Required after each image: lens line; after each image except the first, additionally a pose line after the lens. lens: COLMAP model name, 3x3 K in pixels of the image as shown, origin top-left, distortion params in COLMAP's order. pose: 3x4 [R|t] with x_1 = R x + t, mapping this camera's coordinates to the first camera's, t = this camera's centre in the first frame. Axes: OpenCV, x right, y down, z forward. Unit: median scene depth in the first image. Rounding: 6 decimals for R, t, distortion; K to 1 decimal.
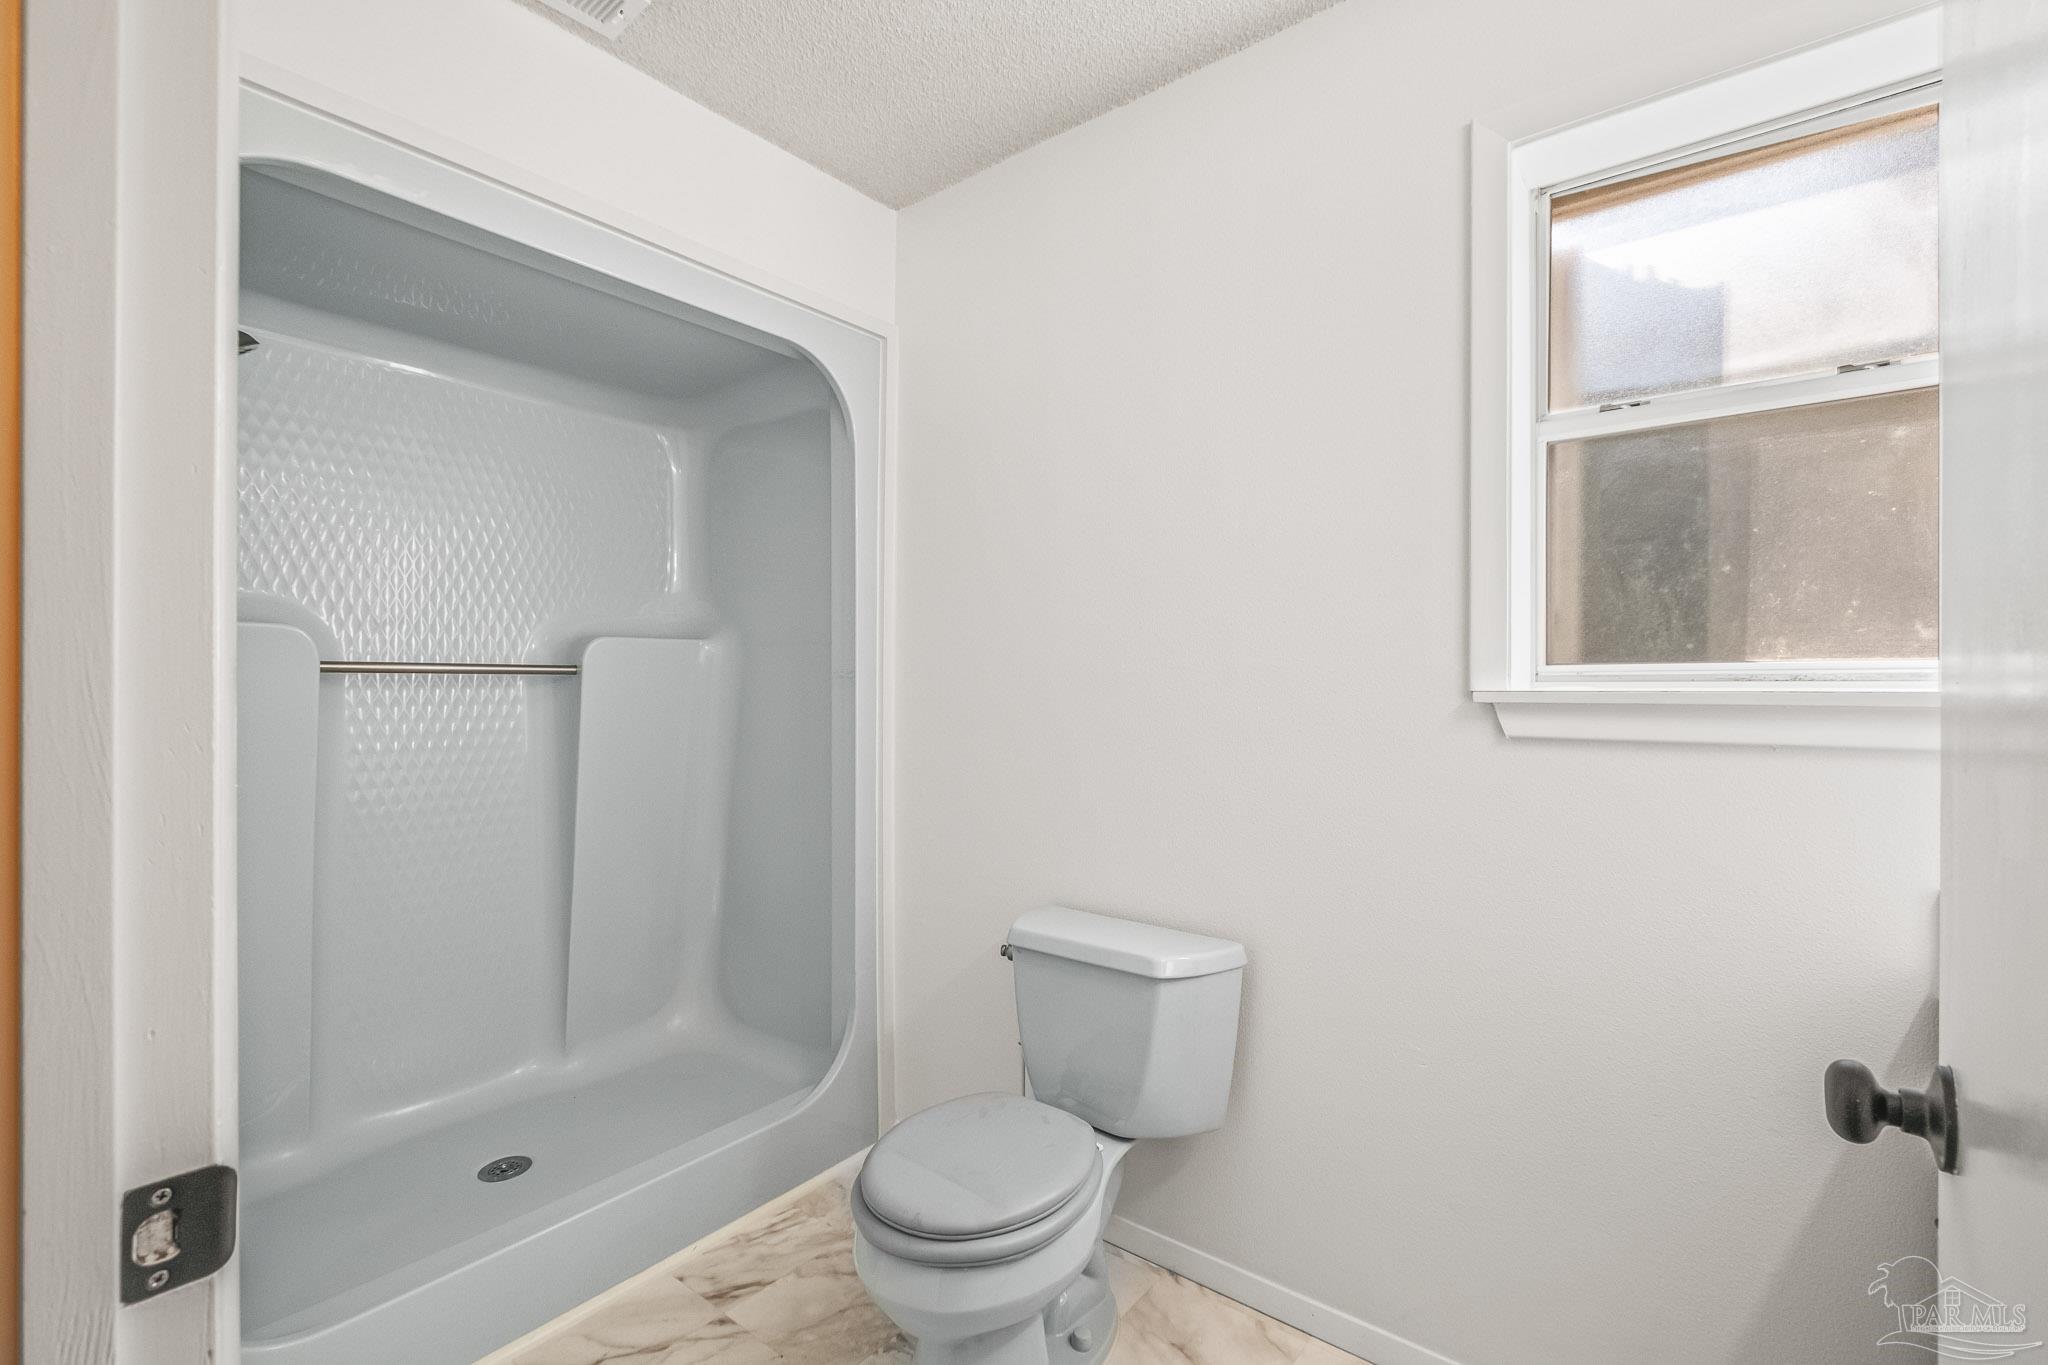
lens RADIAL K [[897.3, 0, 1027.5], [0, 897.3, 686.0], [0, 0, 1]] dist [0.001011, -0.000478]
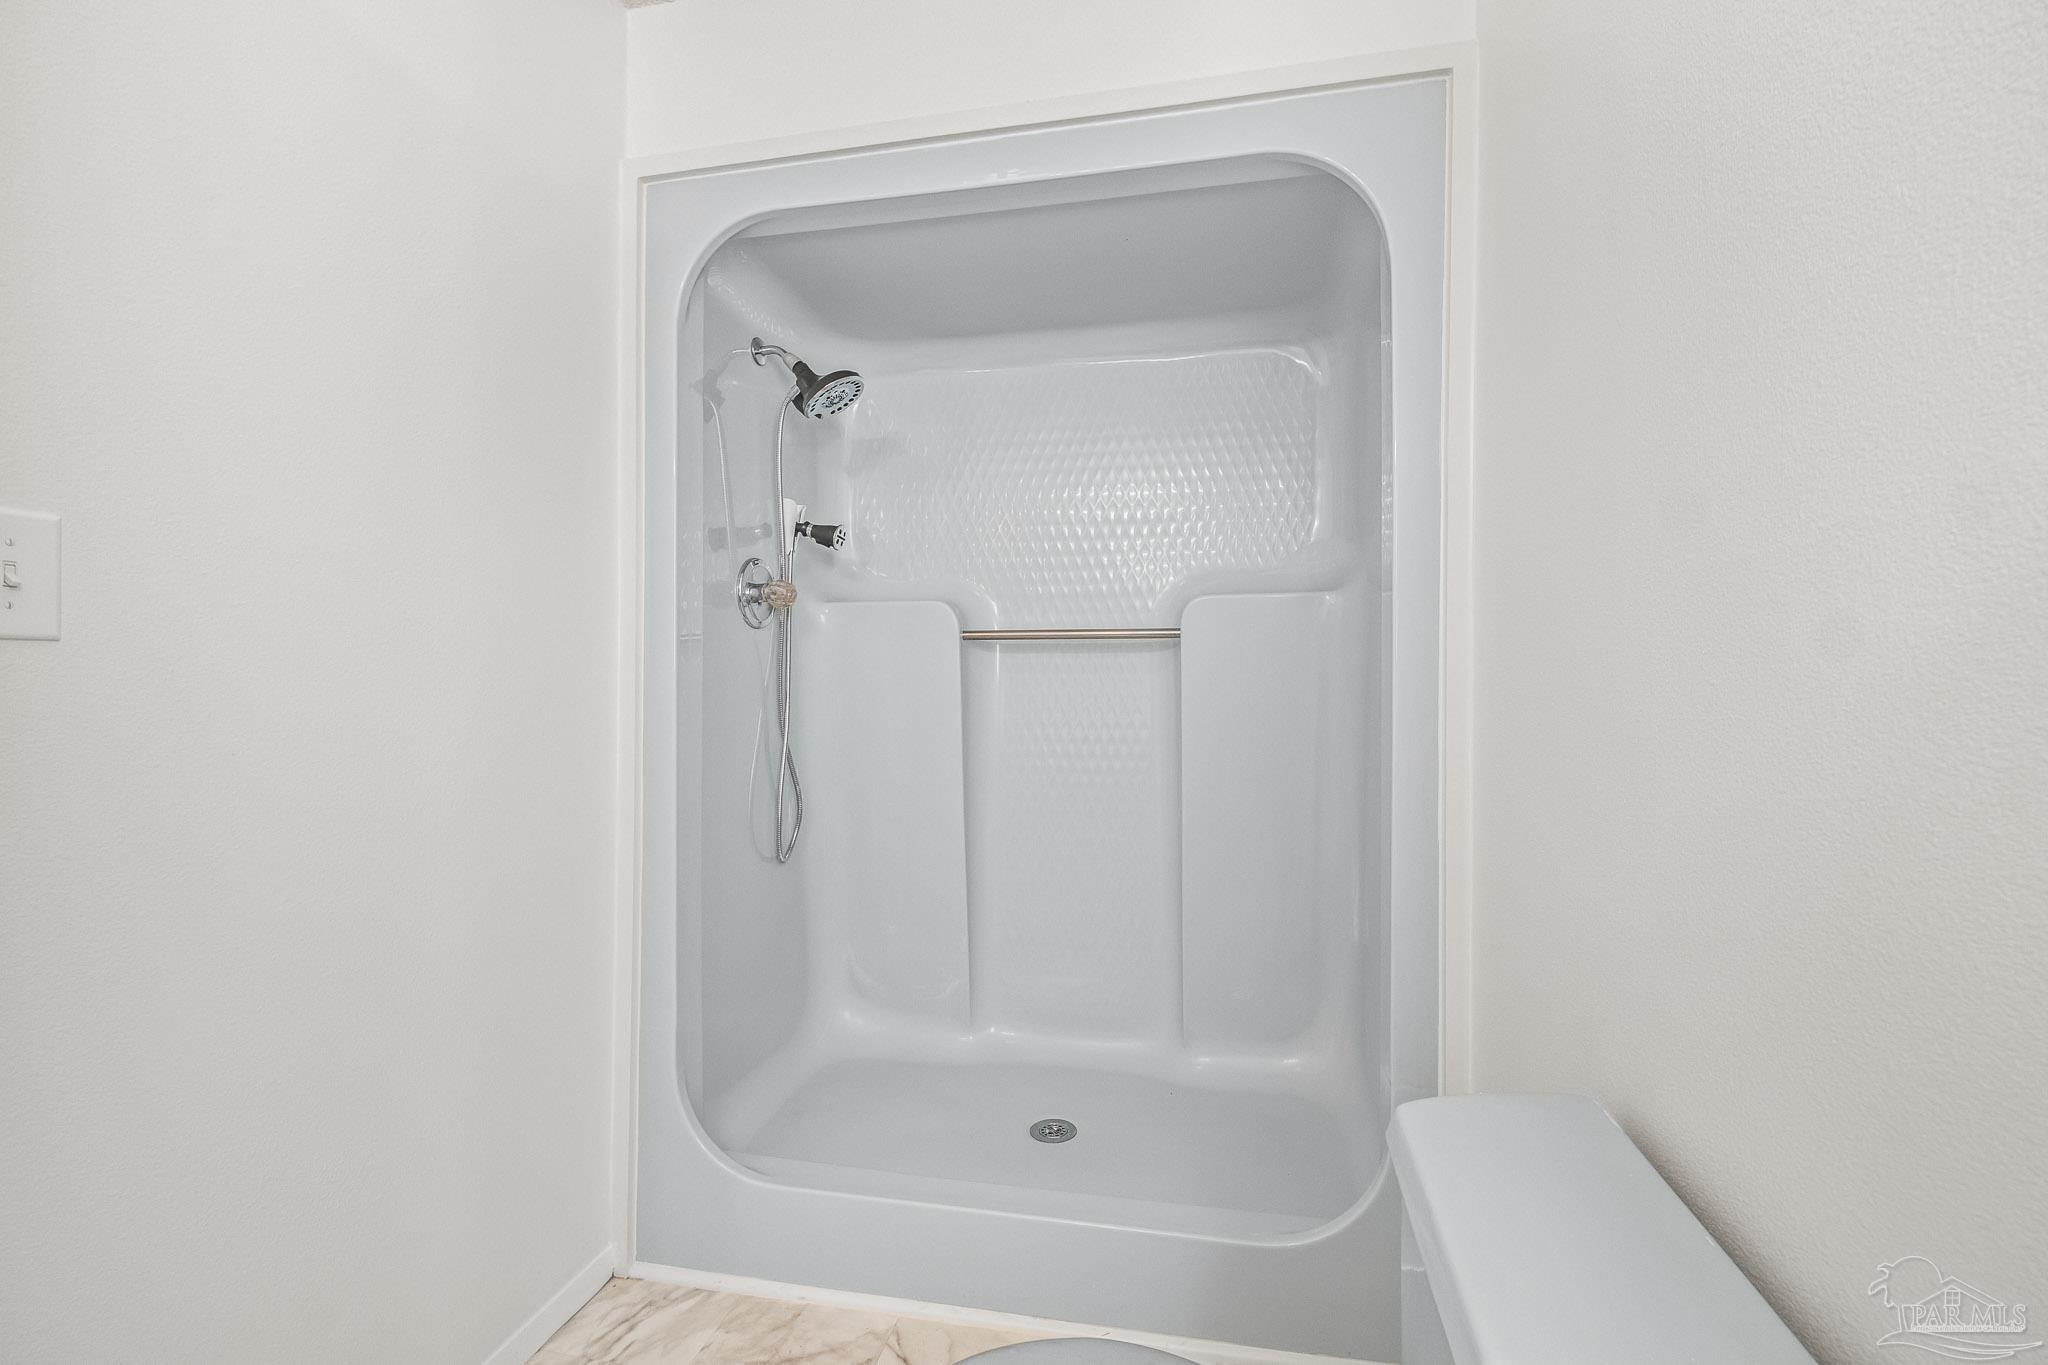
lens RADIAL K [[904.7, 0, 1034.4], [0, 904.7, 666.3], [0, 0, 1]] dist [0.000808, -0.001065]
pose [[0.429713, 0.000453, -0.902965, 0.313556], [0.010169, 0.999934, 0.005341, 0.013375], [0.902908, -0.011477, 0.429680, 0.542213]]
